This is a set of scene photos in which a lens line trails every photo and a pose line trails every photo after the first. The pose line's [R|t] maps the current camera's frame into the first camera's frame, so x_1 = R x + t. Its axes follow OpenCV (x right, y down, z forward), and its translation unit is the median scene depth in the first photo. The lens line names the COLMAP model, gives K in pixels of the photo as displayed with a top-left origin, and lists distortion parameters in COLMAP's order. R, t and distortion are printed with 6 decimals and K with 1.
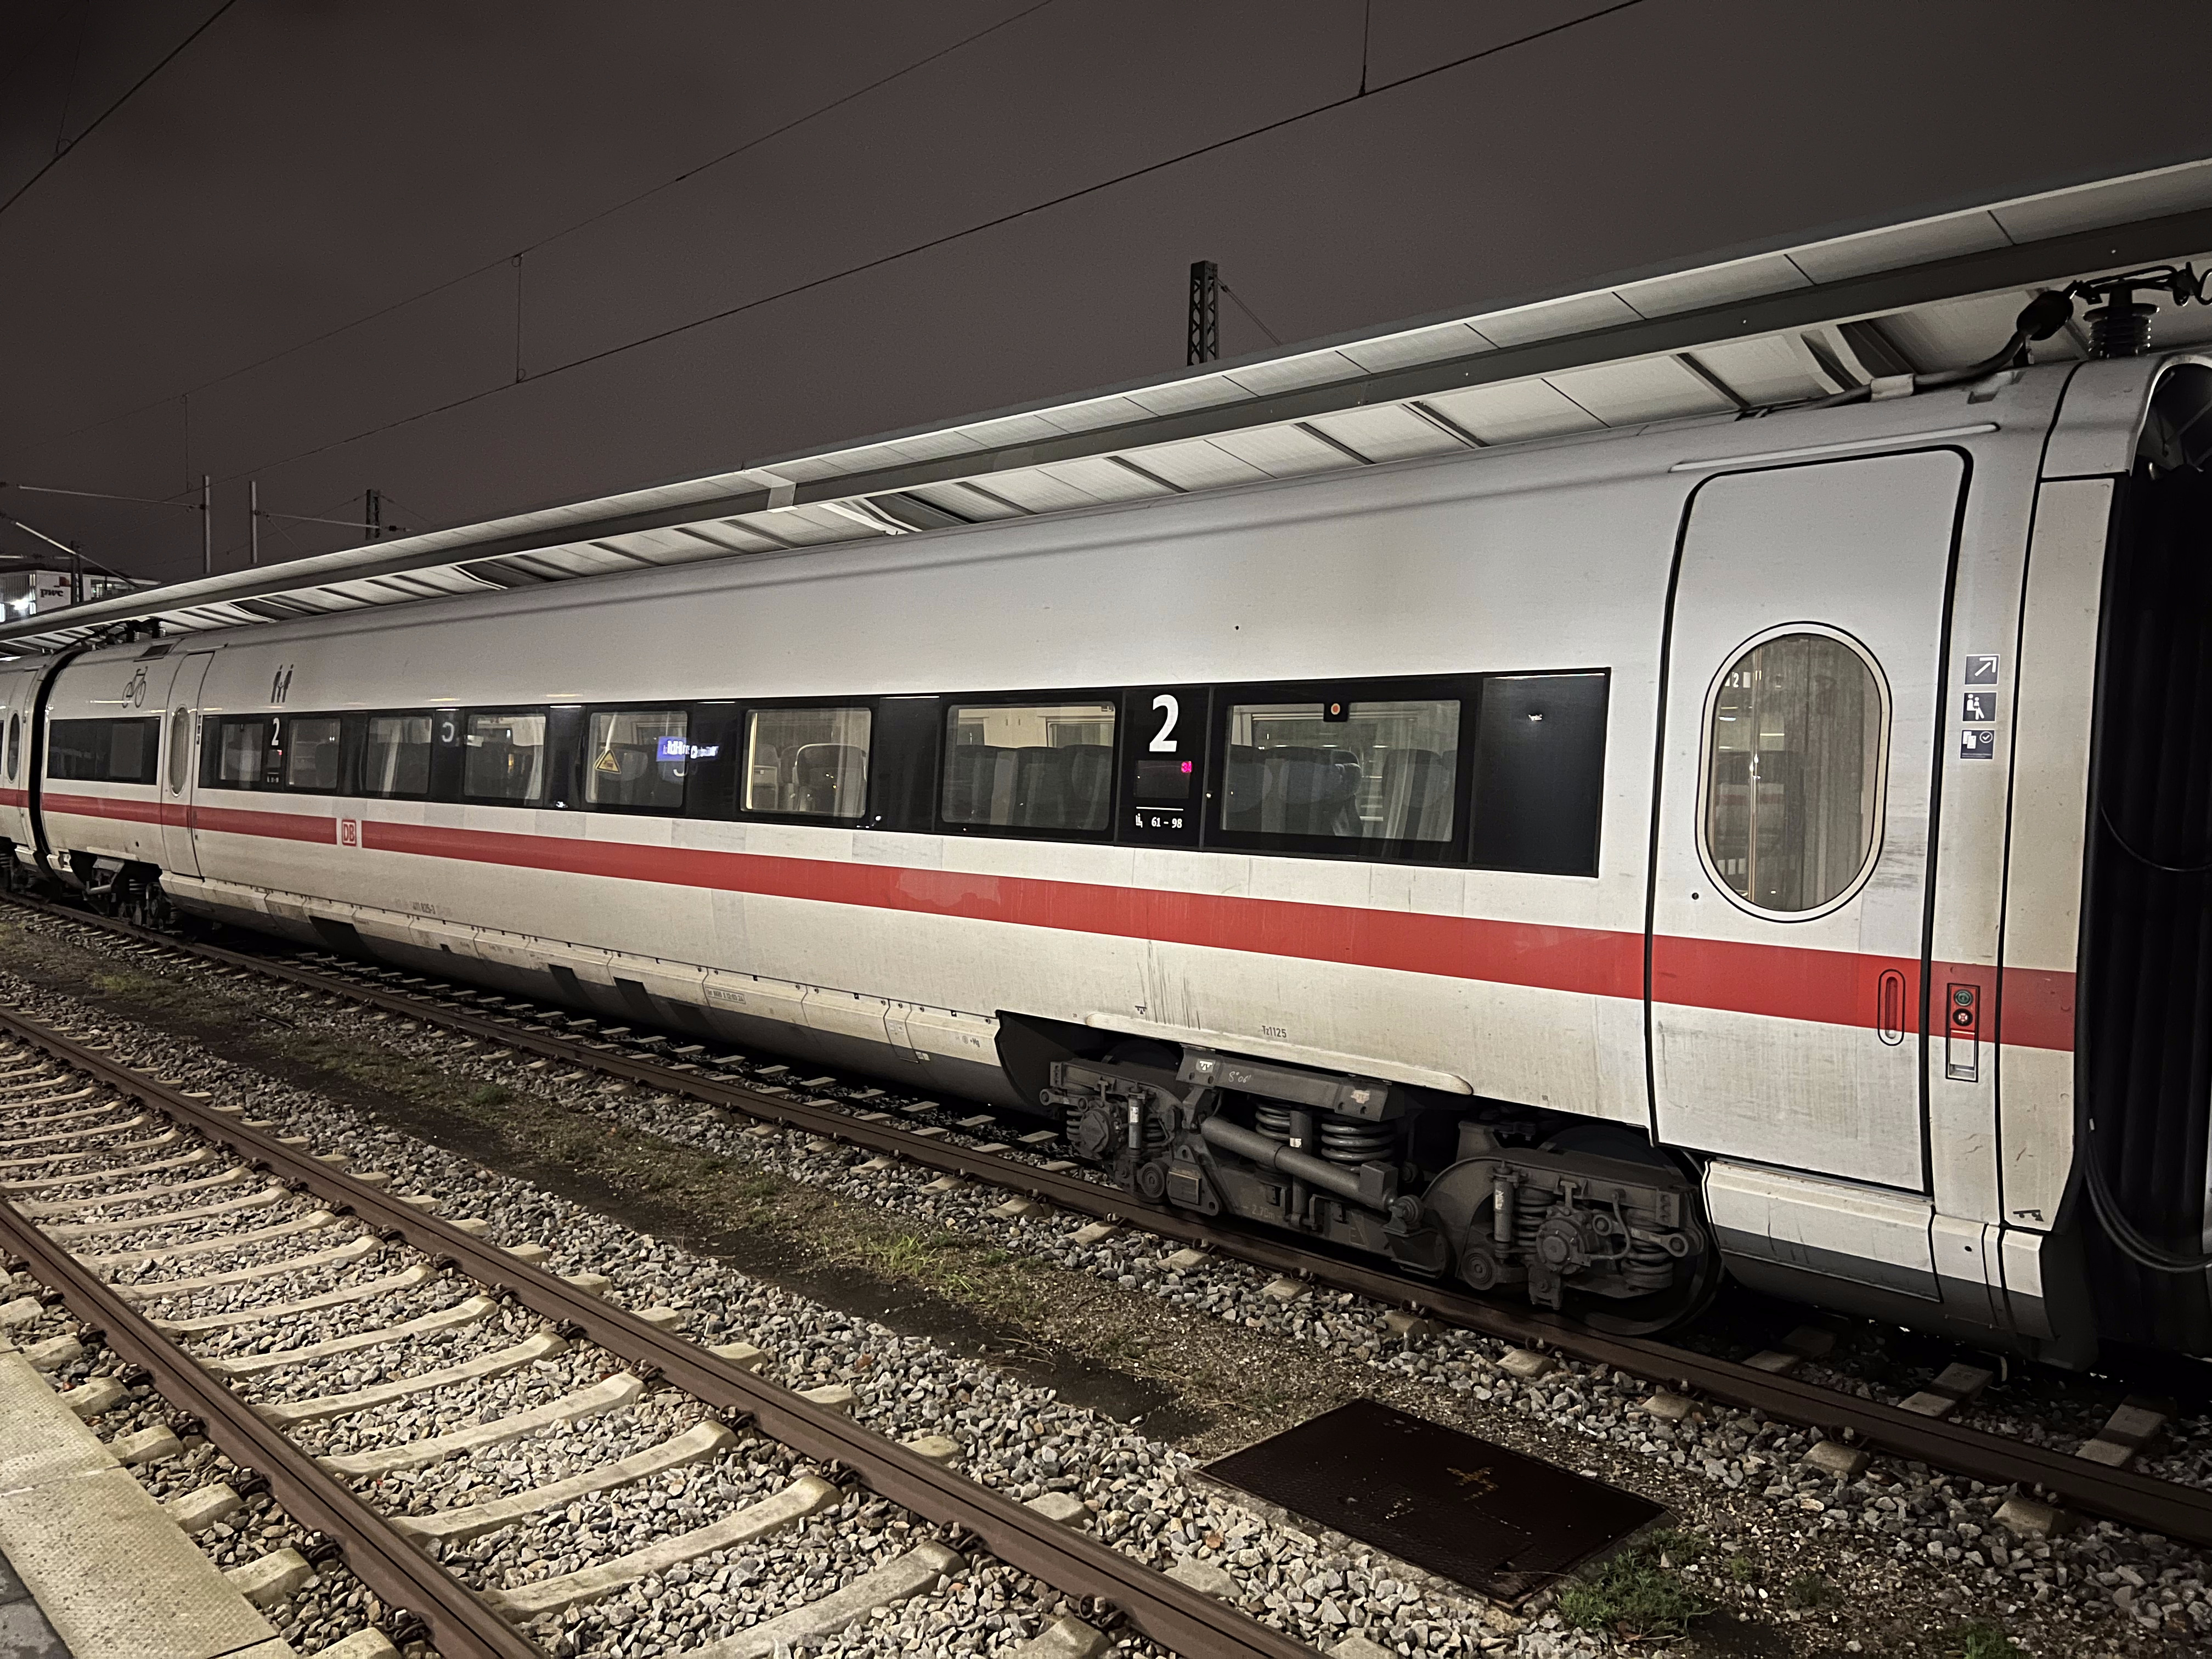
lens RADIAL K [[1850.8, 0, 1105.1], [0, 1850.8, 828.1], [0, 0, 1]] dist [0.039641, -0.000045]
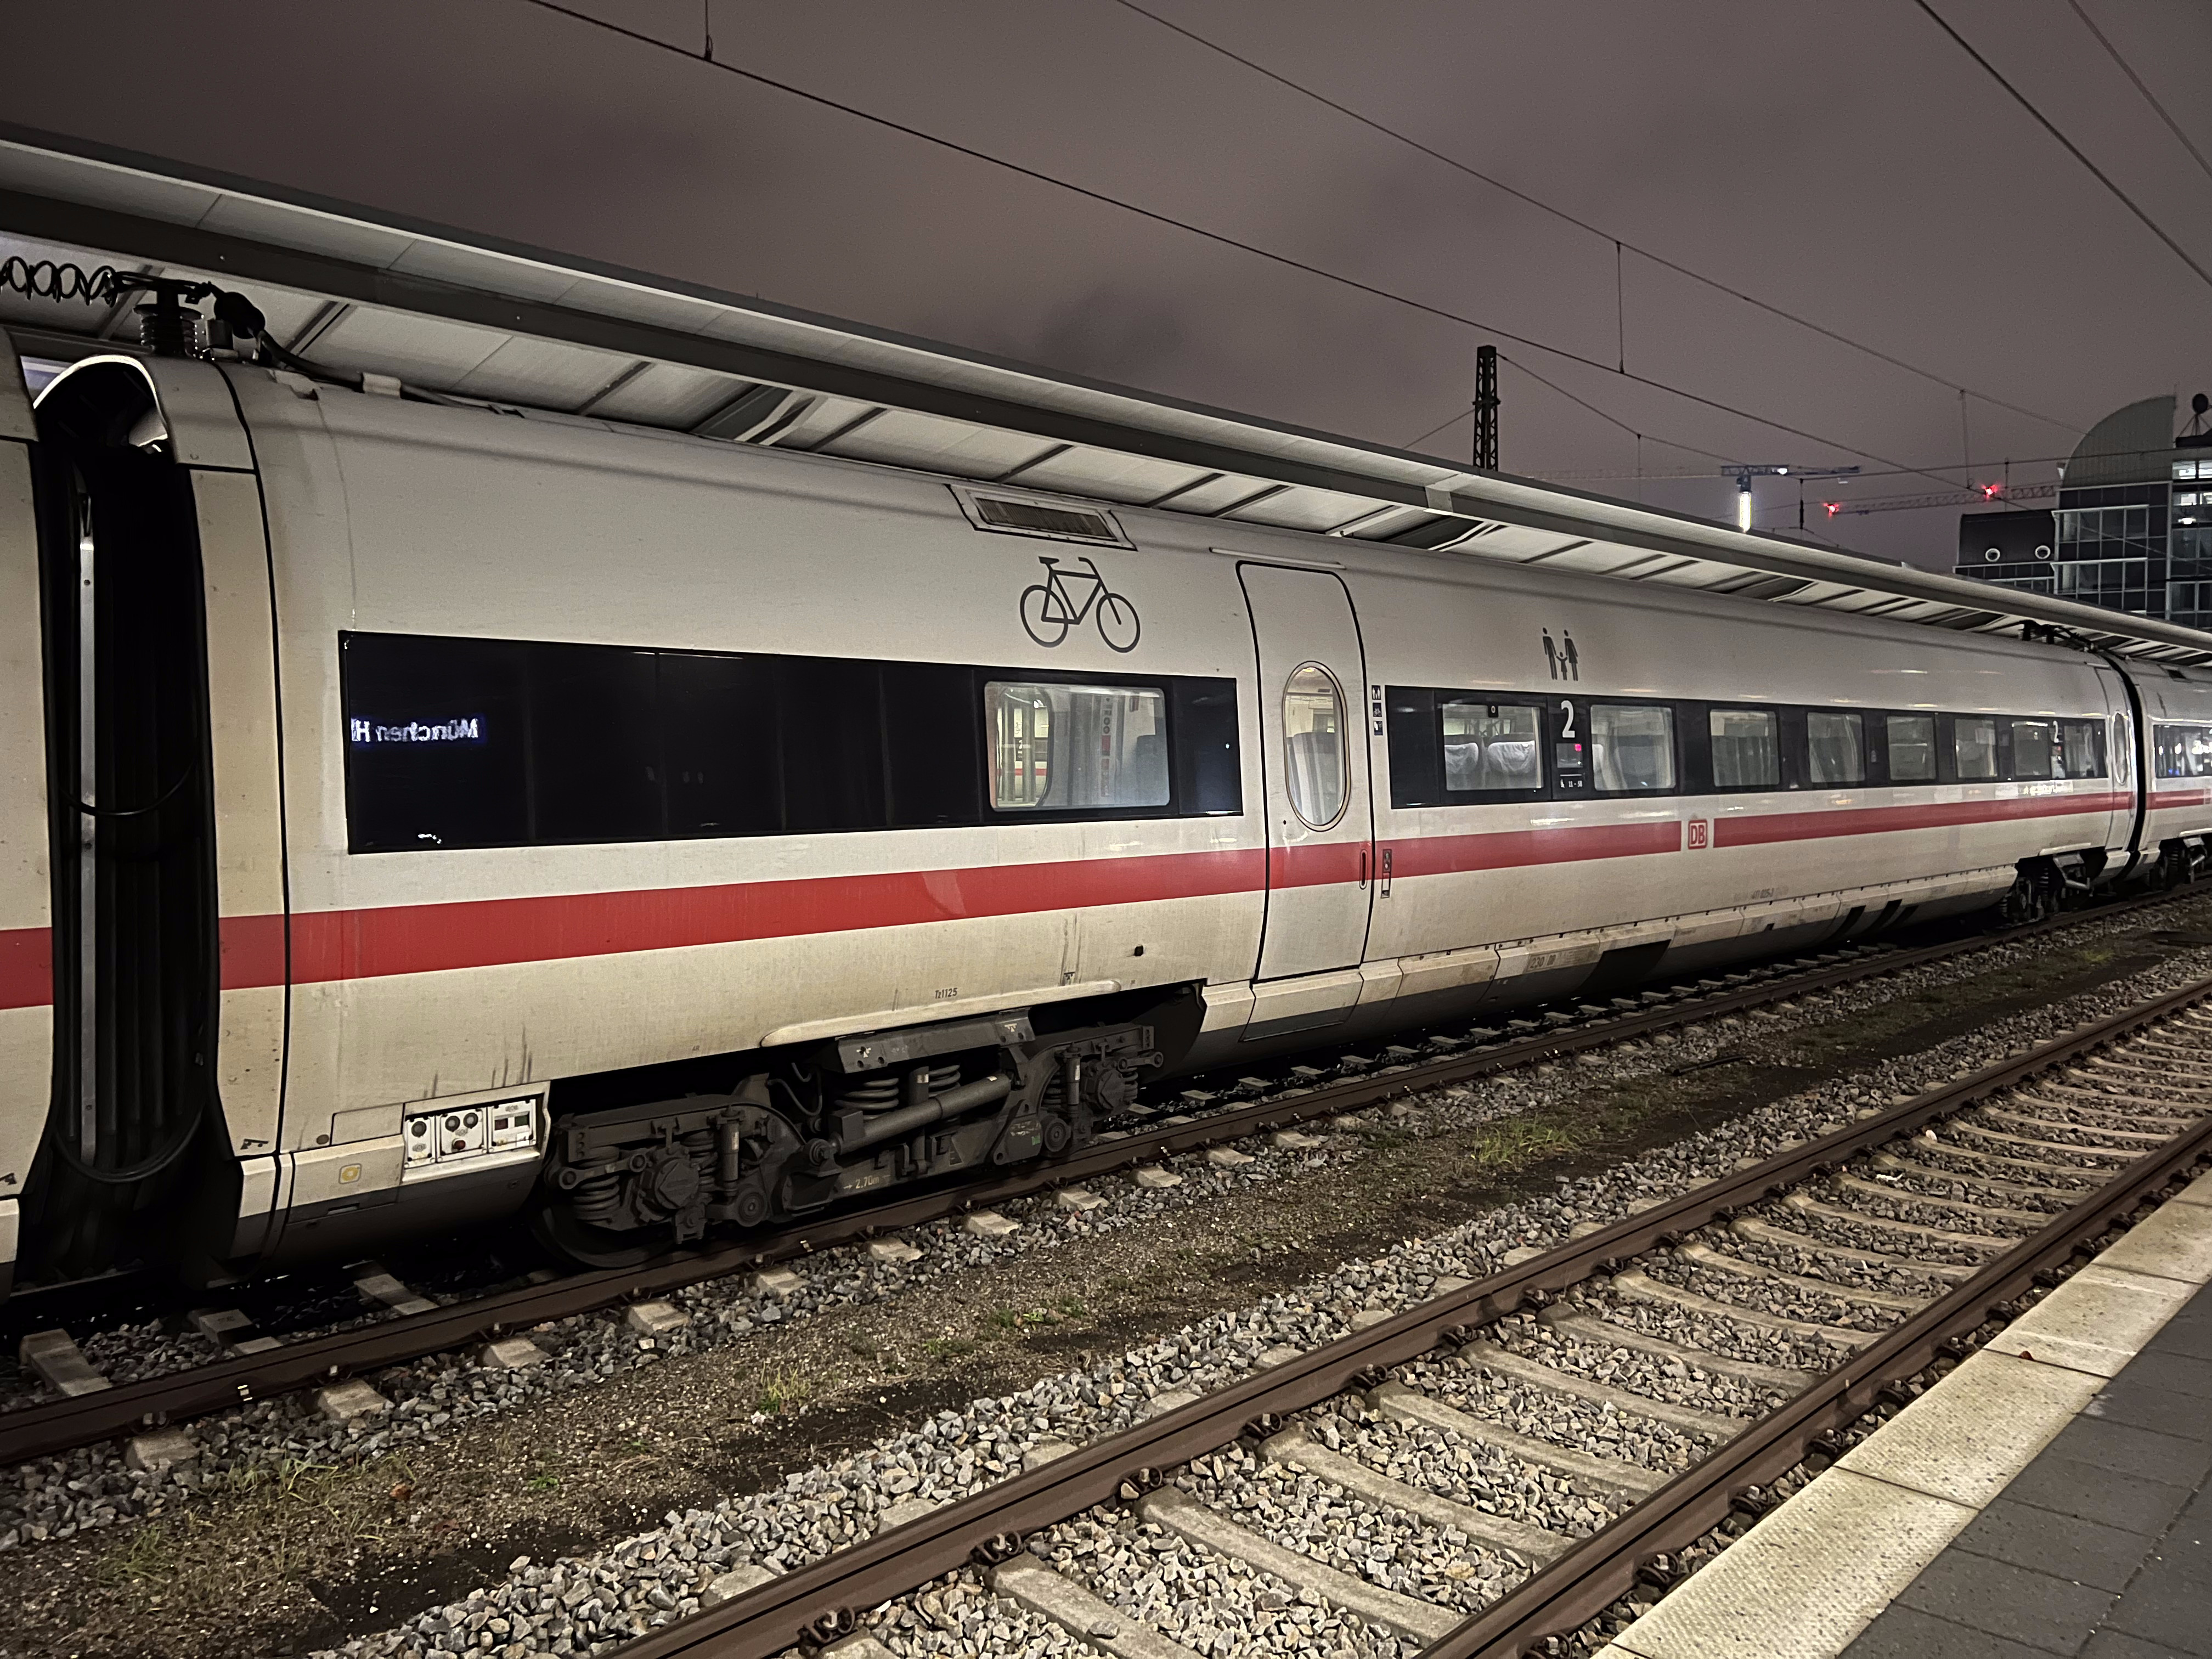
lens RADIAL K [[1681.0, 0, 1106.9], [0, 1681.0, 807.7], [0, 0, 1]] dist [0.010408, -0.010405]
pose [[-0.080258, -0.053030, 0.995362, -1.128908], [0.027220, 0.998095, 0.055370, -0.060463], [-0.996402, 0.031537, -0.078662, 1.273615]]
